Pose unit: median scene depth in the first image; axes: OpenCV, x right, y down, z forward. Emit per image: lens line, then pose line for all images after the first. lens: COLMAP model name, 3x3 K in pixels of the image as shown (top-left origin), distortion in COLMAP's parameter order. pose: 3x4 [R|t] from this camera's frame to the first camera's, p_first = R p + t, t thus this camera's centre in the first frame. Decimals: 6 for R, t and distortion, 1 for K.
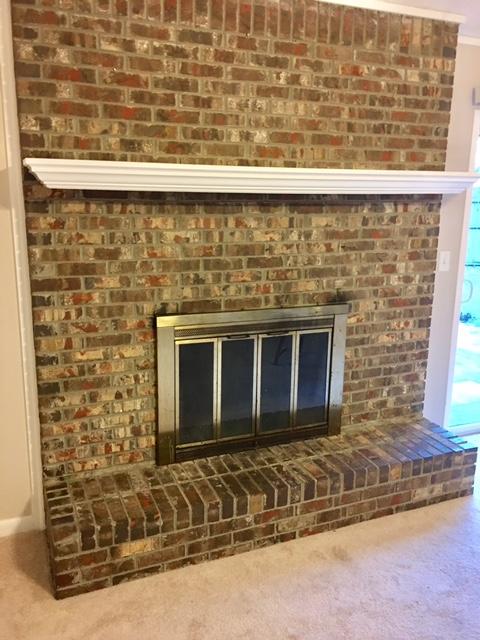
lens RADIAL K [[544.9, 0, 238.2], [0, 544.9, 311.0], [0, 0, 1]] dist [0.084629, -0.121160]
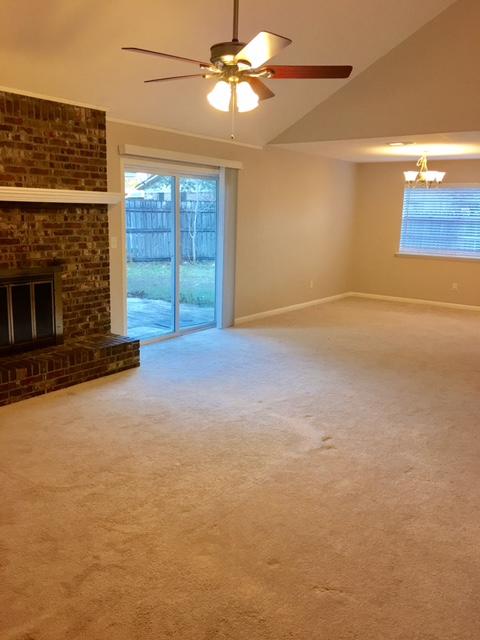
lens RADIAL K [[544.9, 0, 240.7], [0, 544.9, 319.0], [0, 0, 1]] dist [0.084629, -0.121160]
pose [[0.852265, -0.093714, 0.514648, -0.239723], [0.094533, 0.995216, 0.024674, 0.175589], [-0.514498, 0.027622, 0.857046, -0.829823]]
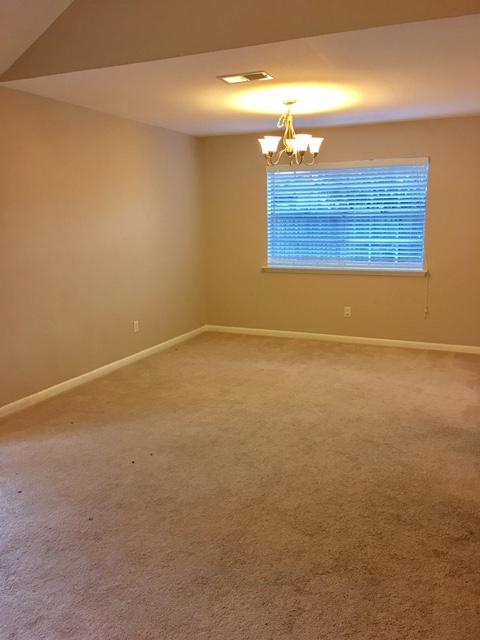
lens RADIAL K [[544.9, 0, 242.3], [0, 544.9, 318.6], [0, 0, 1]] dist [0.084629, -0.121160]
pose [[0.722985, -0.154561, 0.673352, 0.776882], [0.166203, 0.984941, 0.047629, 0.024648], [-0.670574, 0.077478, 0.737786, -0.000181]]
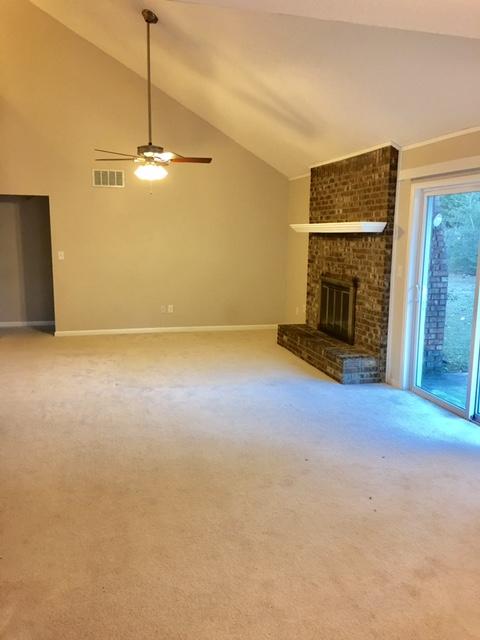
lens RADIAL K [[544.9, 0, 240.7], [0, 544.9, 321.4], [0, 0, 1]] dist [0.084629, -0.121160]
pose [[-0.143387, 0.142095, -0.979413, 2.565199], [-0.226306, 0.958710, 0.172222, -0.146707], [0.963445, 0.246342, -0.105310, 0.884493]]
